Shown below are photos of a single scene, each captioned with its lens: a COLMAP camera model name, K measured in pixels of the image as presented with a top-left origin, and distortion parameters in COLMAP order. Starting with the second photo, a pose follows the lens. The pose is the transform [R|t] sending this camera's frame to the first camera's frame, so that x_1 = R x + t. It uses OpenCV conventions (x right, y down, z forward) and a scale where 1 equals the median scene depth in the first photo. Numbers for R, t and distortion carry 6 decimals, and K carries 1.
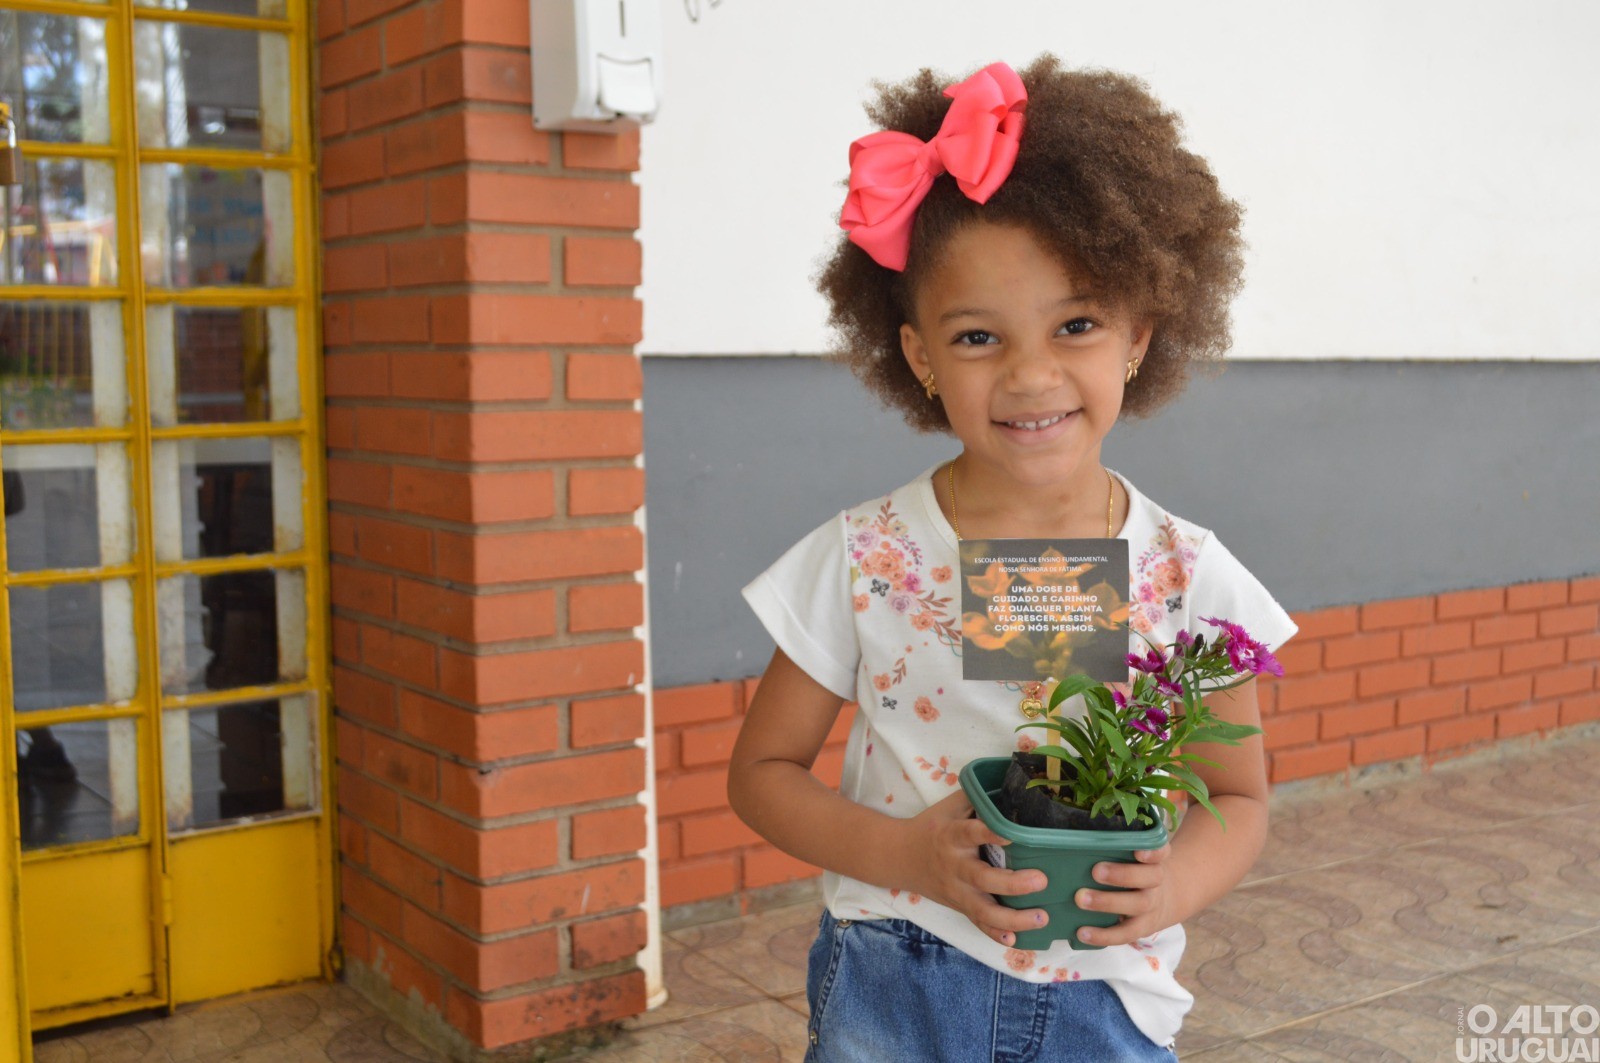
lens RADIAL K [[1843.7, 0, 797.1], [0, 1843.7, 528.7], [0, 0, 1]] dist [0.007011, 0.000000]
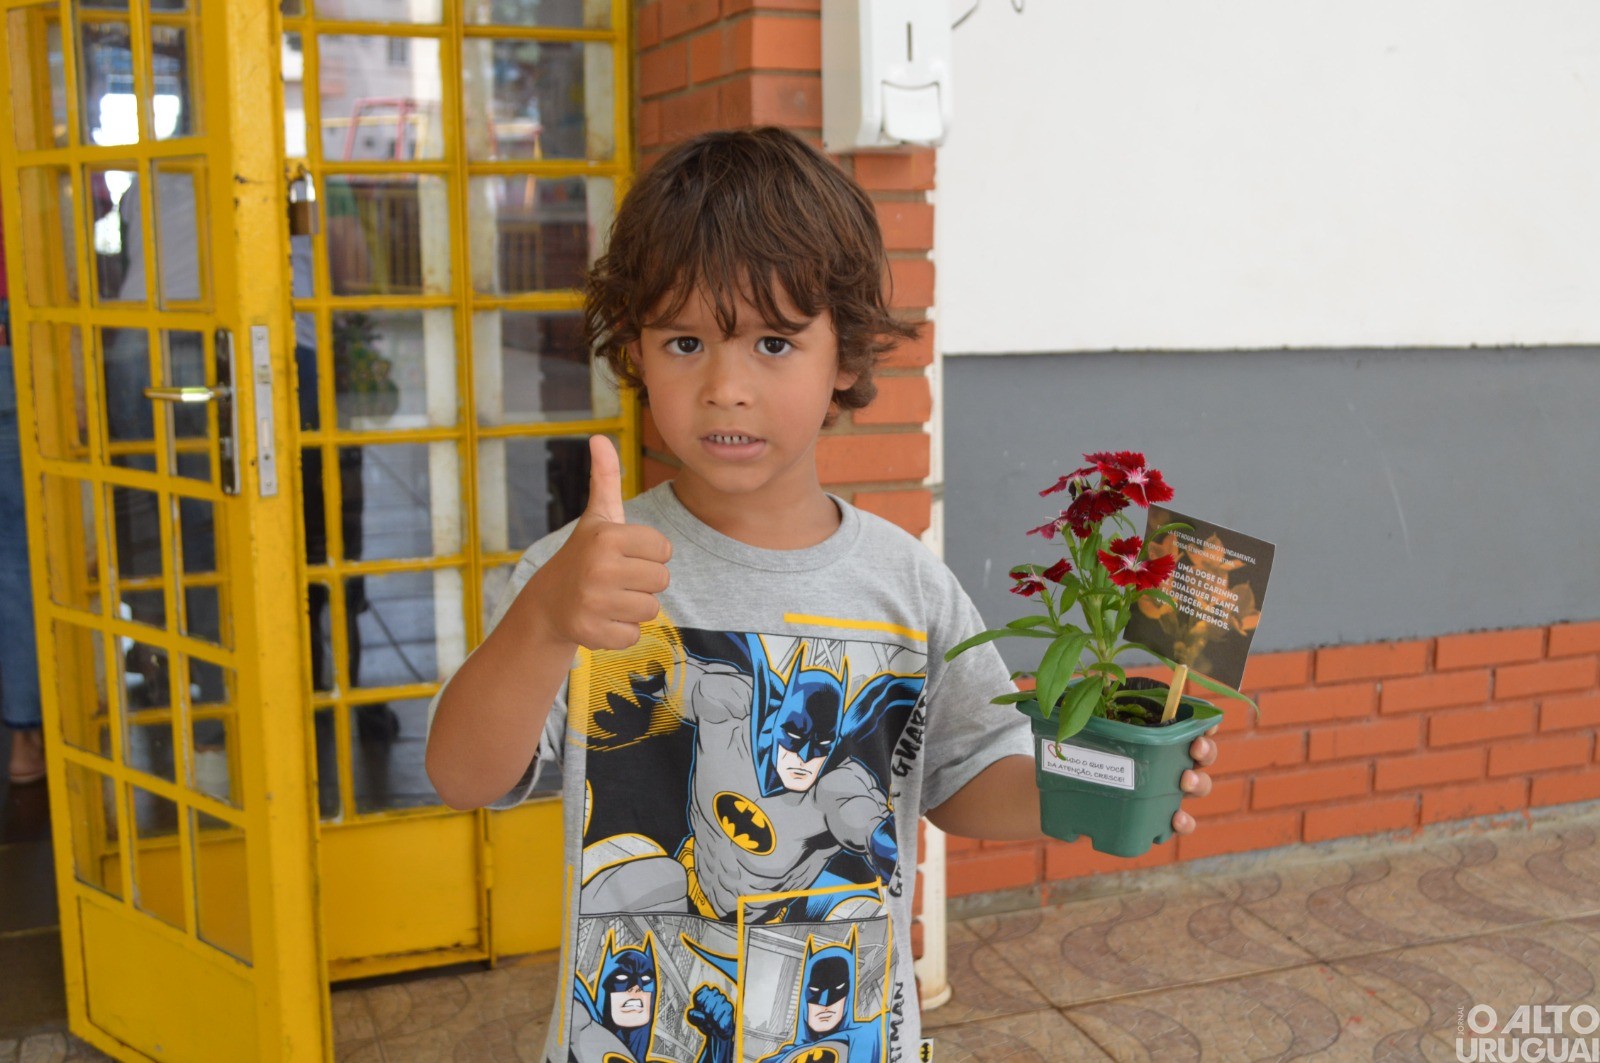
lens RADIAL K [[1737.5, 0, 802.5], [0, 1737.5, 533.7], [0, 0, 1]] dist [-0.007822, 0.000000]
pose [[0.972120, 0.044422, -0.230239, 0.061348], [-0.026665, 0.996464, 0.079672, -0.076975], [0.232964, -0.071312, 0.969867, 0.070669]]
